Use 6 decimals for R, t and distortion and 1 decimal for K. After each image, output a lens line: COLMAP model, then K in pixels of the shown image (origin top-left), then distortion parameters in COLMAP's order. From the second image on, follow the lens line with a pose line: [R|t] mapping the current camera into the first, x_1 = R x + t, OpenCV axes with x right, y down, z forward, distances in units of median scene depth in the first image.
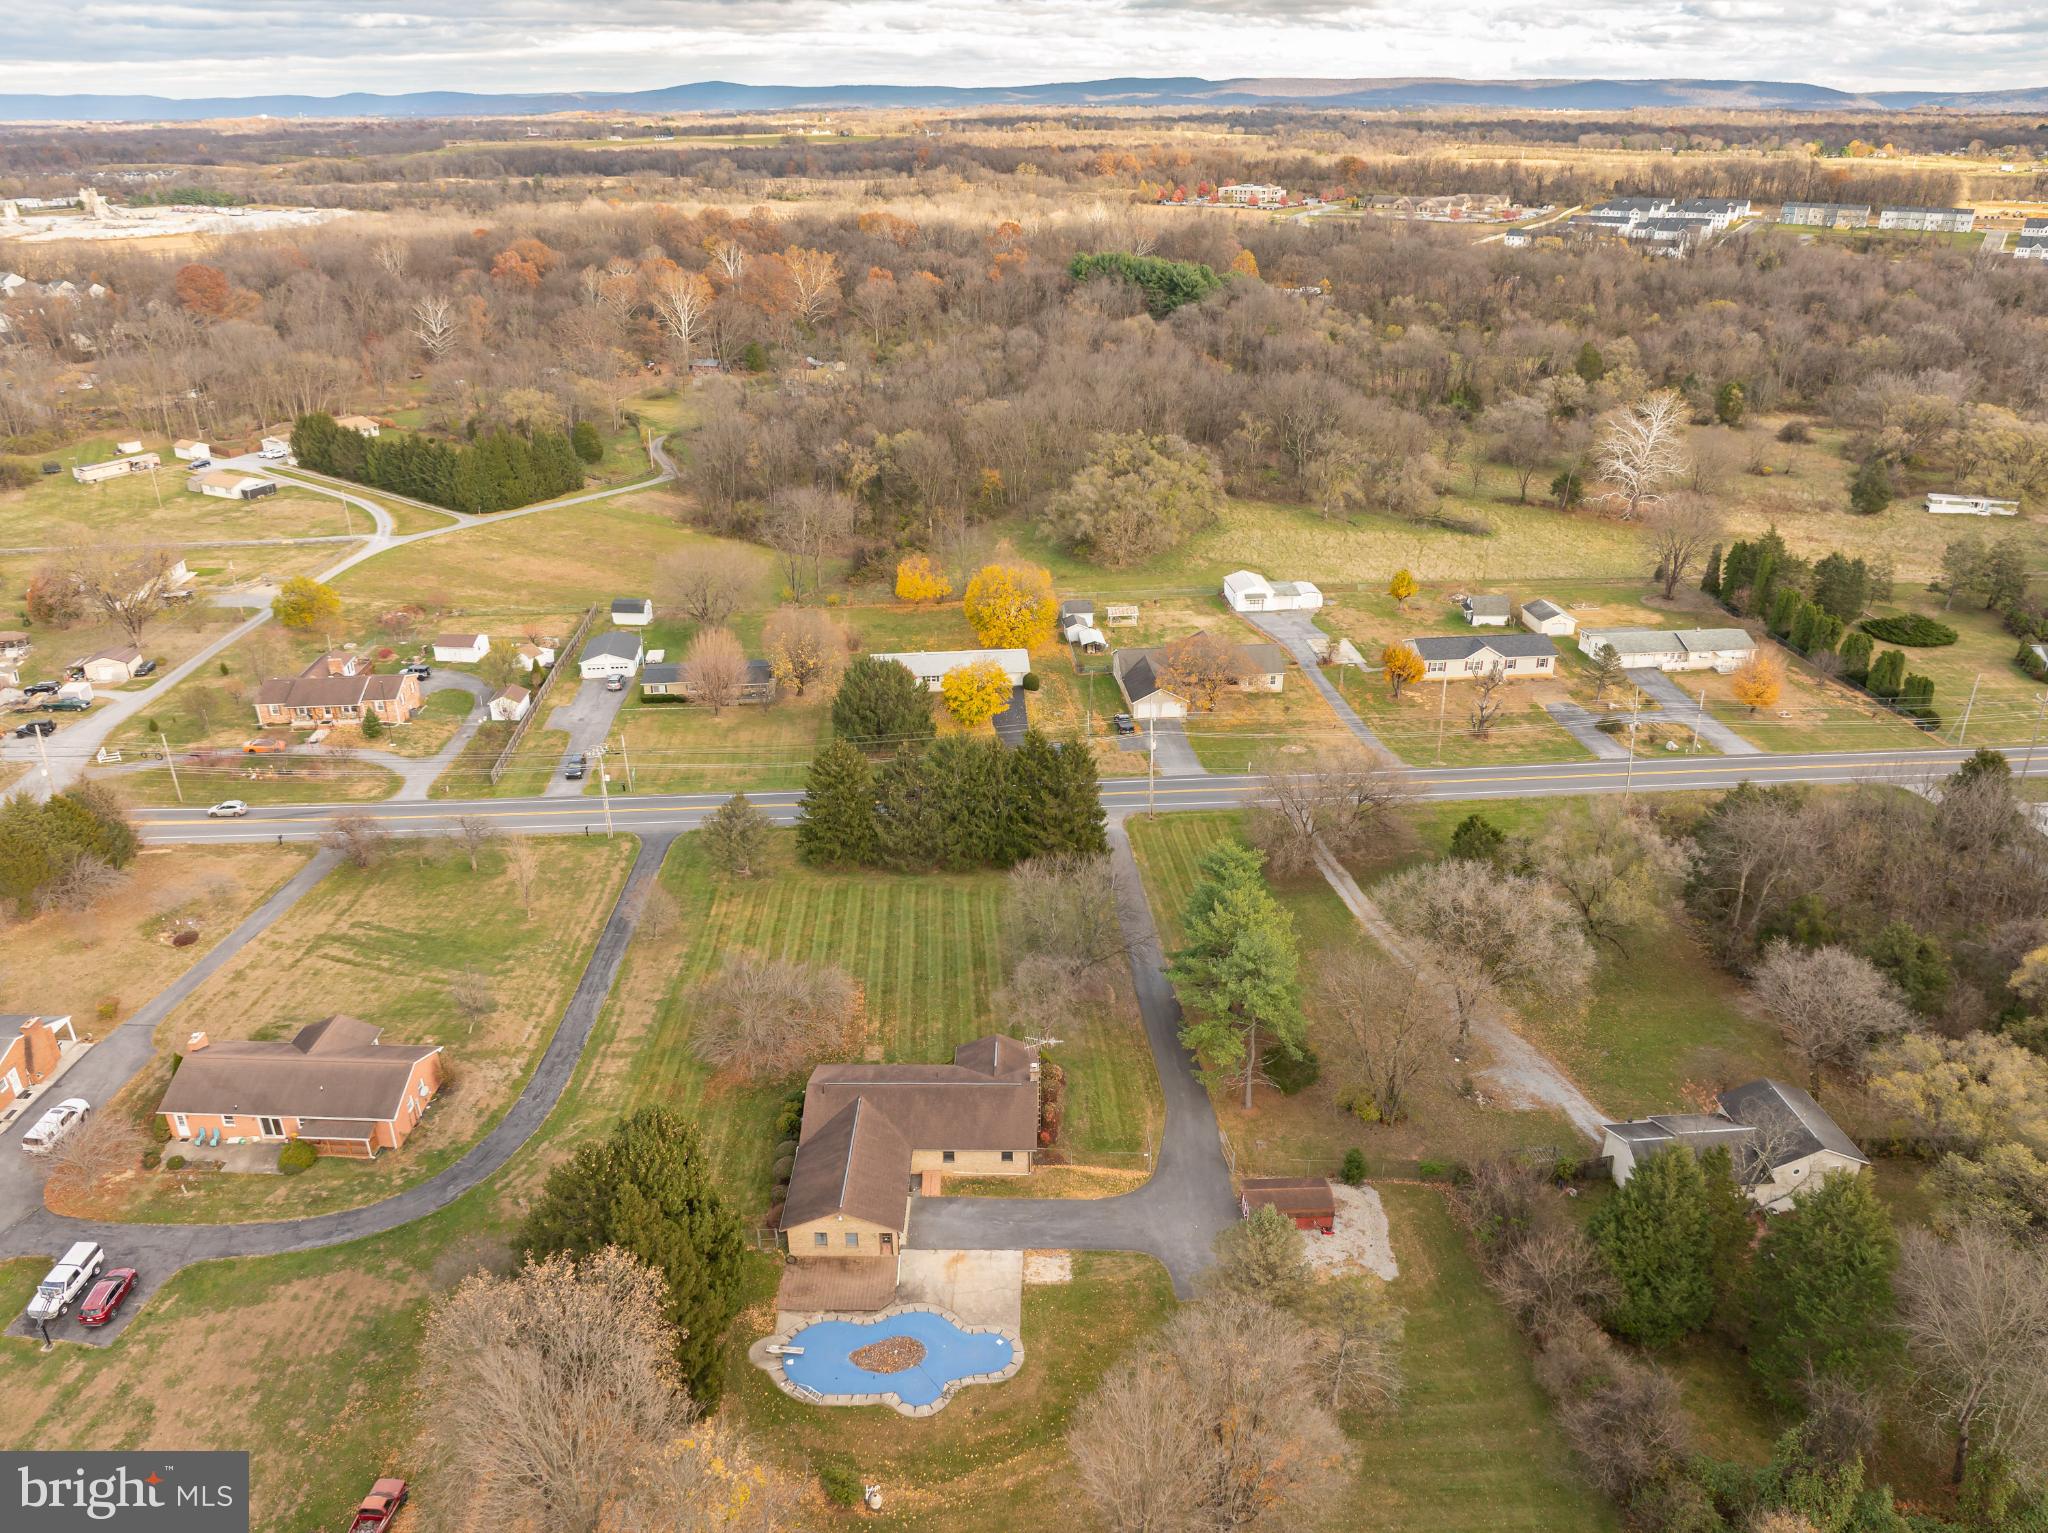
lens RADIAL K [[1453.3, 0, 1026.2], [0, 1453.3, 759.1], [0, 0, 1]] dist [-0.037889, 0.003046]
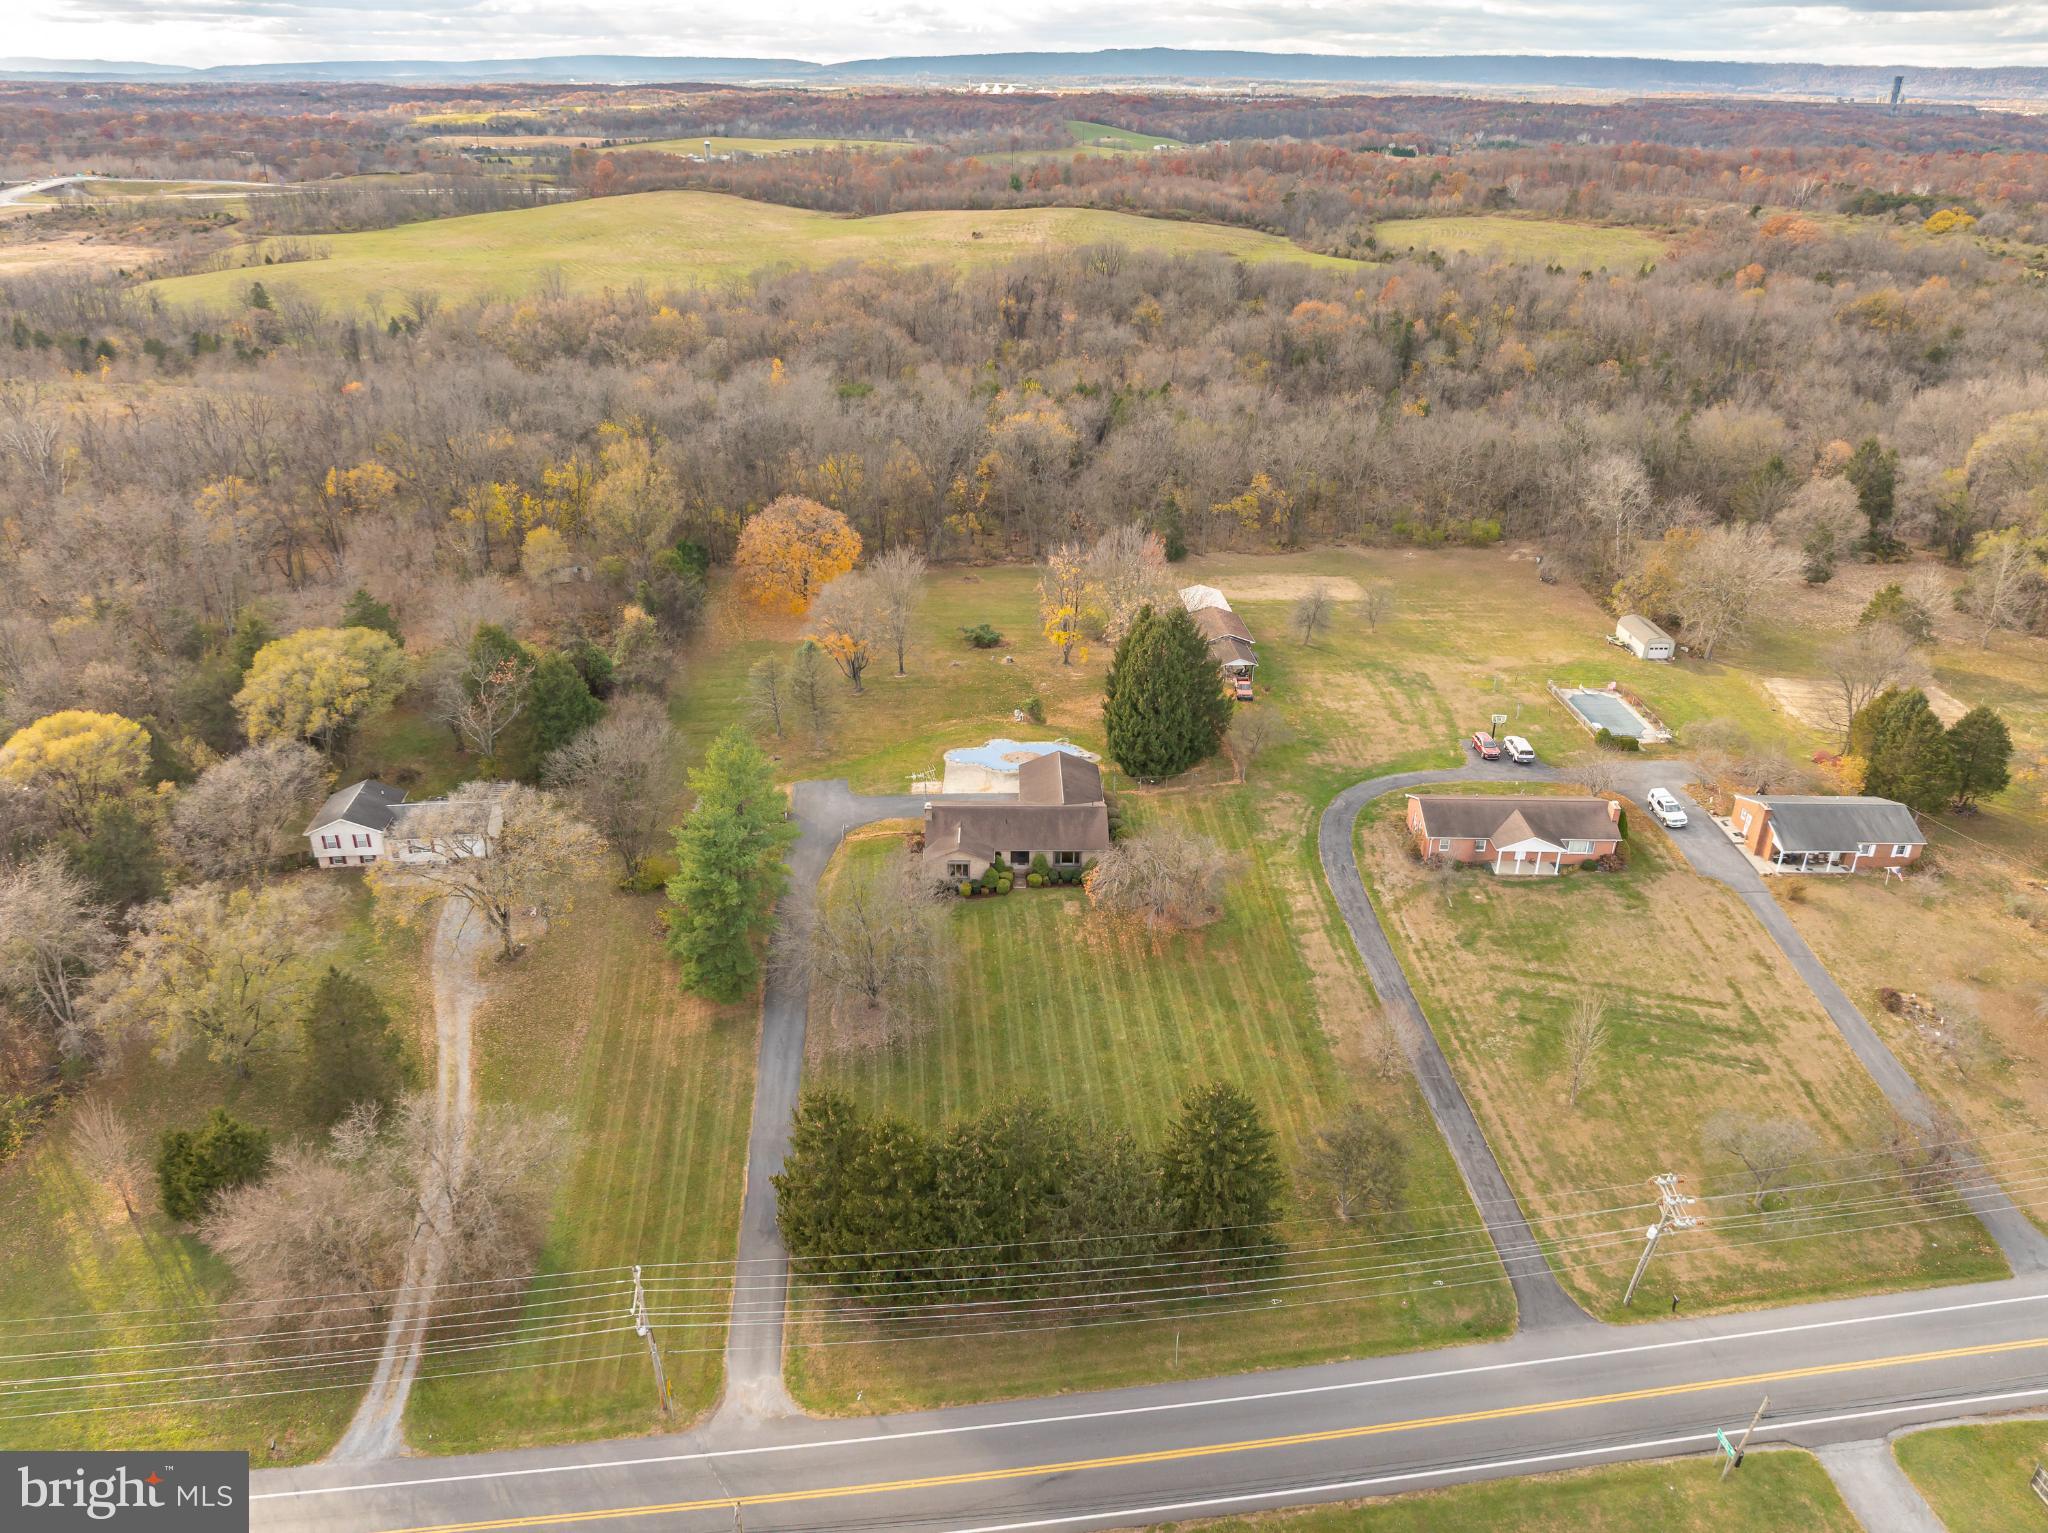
lens RADIAL K [[1453.3, 0, 1022.0], [0, 1453.3, 767.5], [0, 0, 1]] dist [-0.037889, 0.003046]
pose [[-0.999743, 0.005309, -0.022033, -0.044663], [-0.013547, 0.639413, 0.768744, -0.719845], [0.018170, 0.768845, -0.639177, 1.649961]]
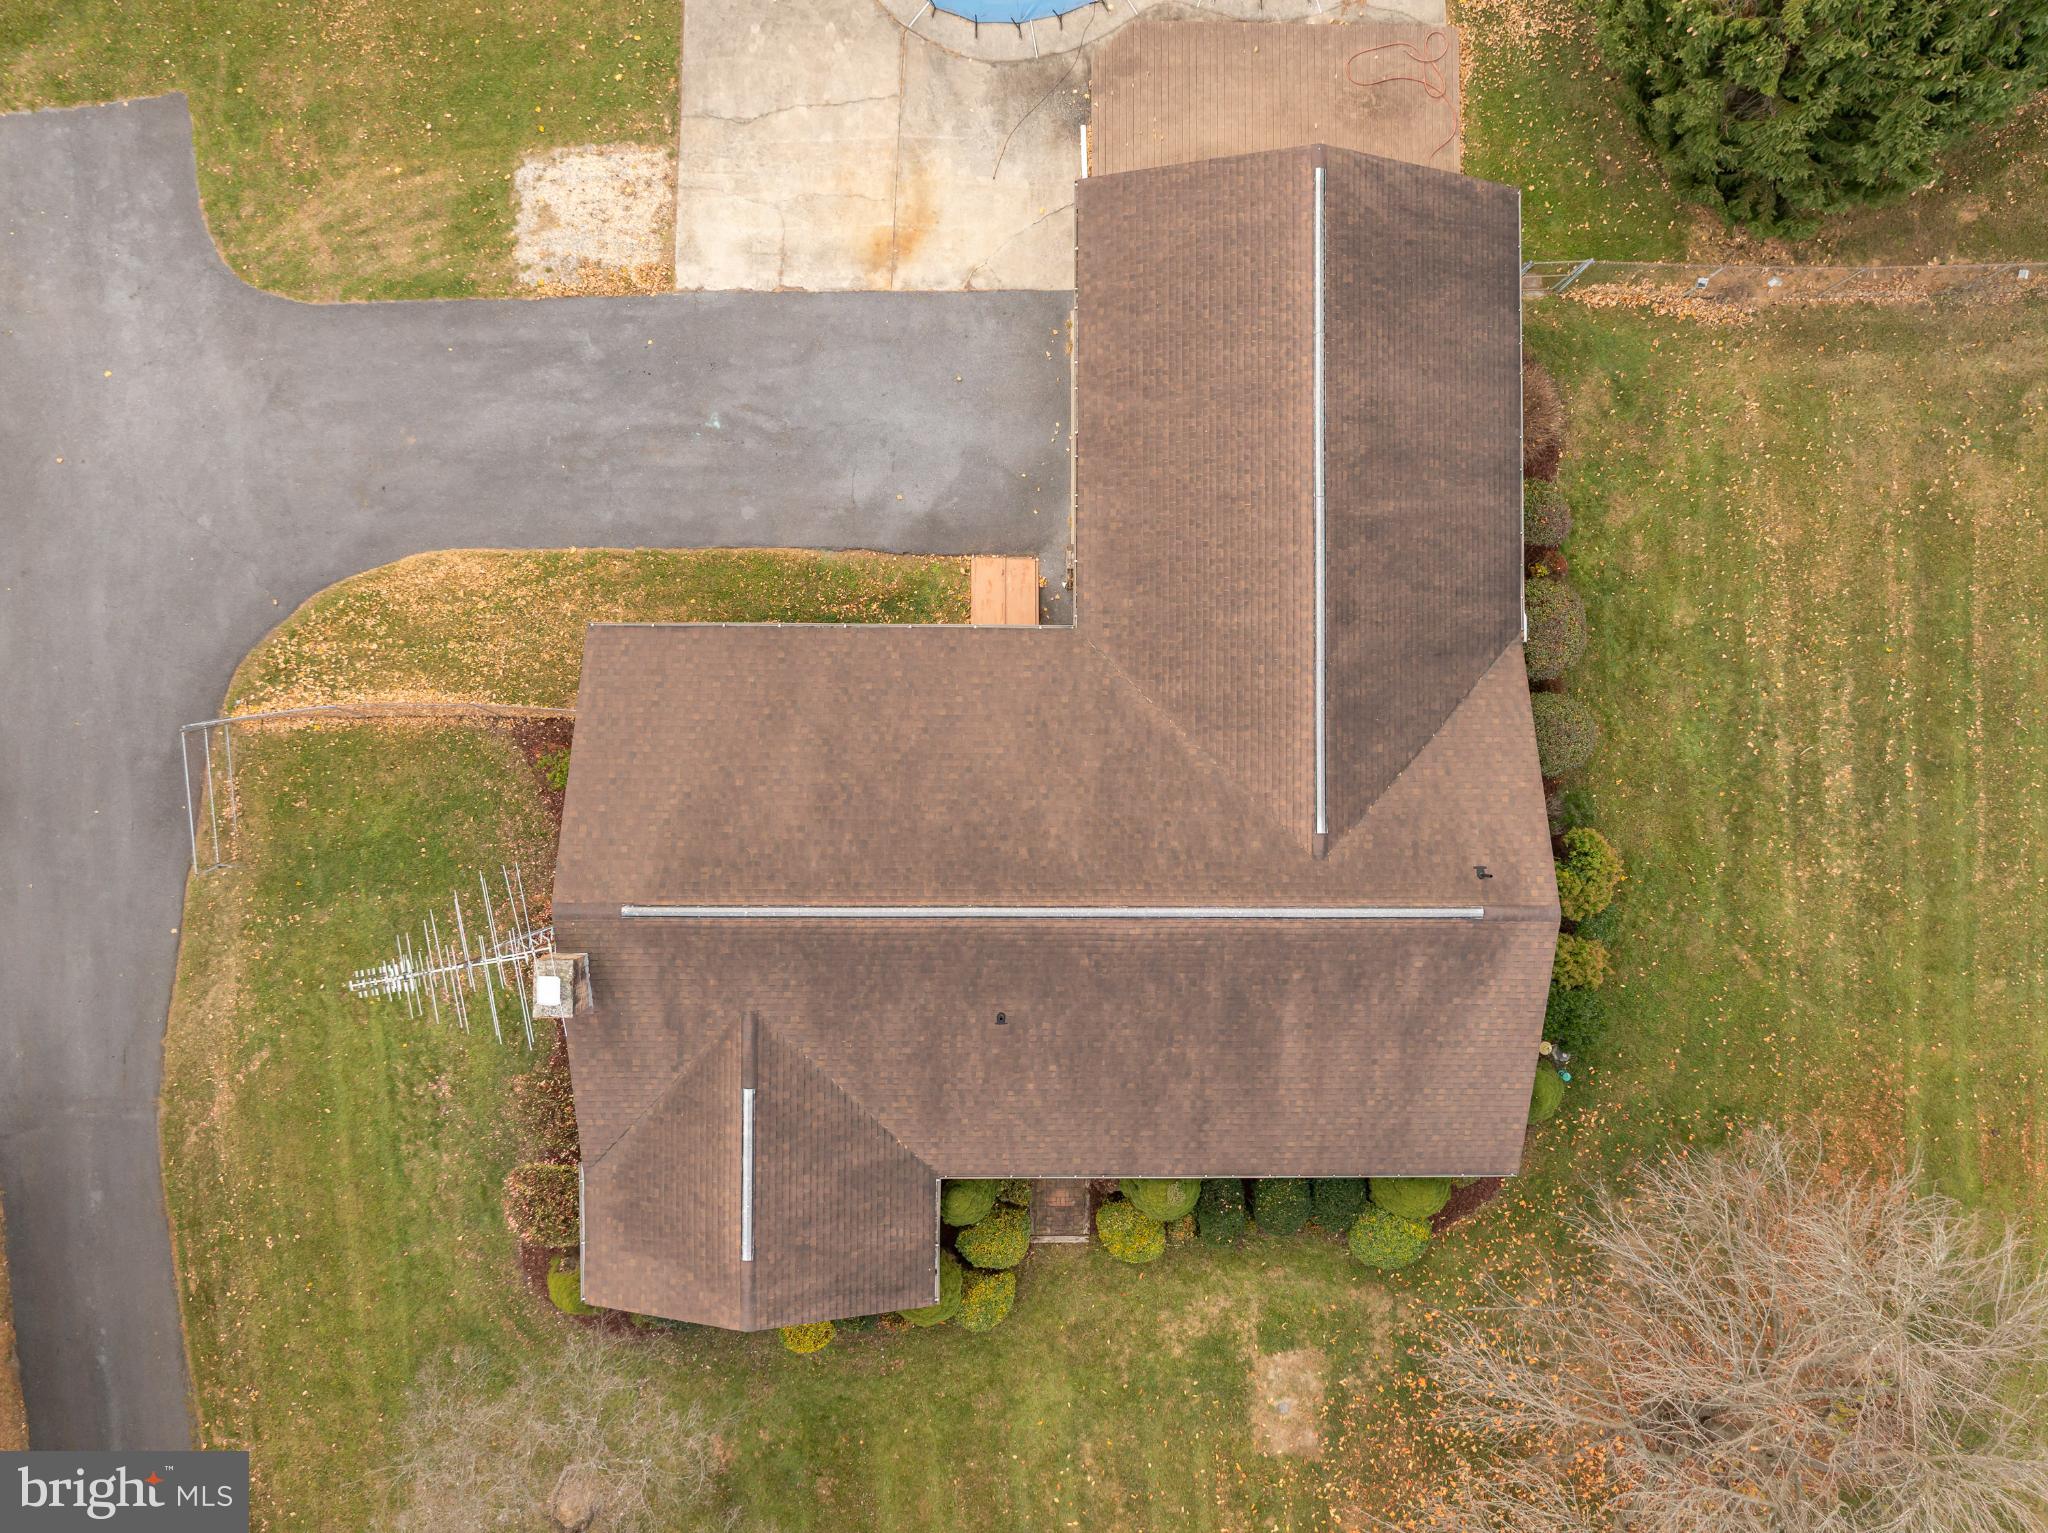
lens RADIAL K [[1453.3, 0, 1027.3], [0, 1453.3, 762.7], [0, 0, 1]] dist [-0.037889, 0.003046]
pose [[-0.999850, 0.005661, -0.016369, -0.058197], [-0.017255, -0.407685, 0.912959, 0.024017], [-0.001505, 0.913105, 0.407722, 0.815505]]
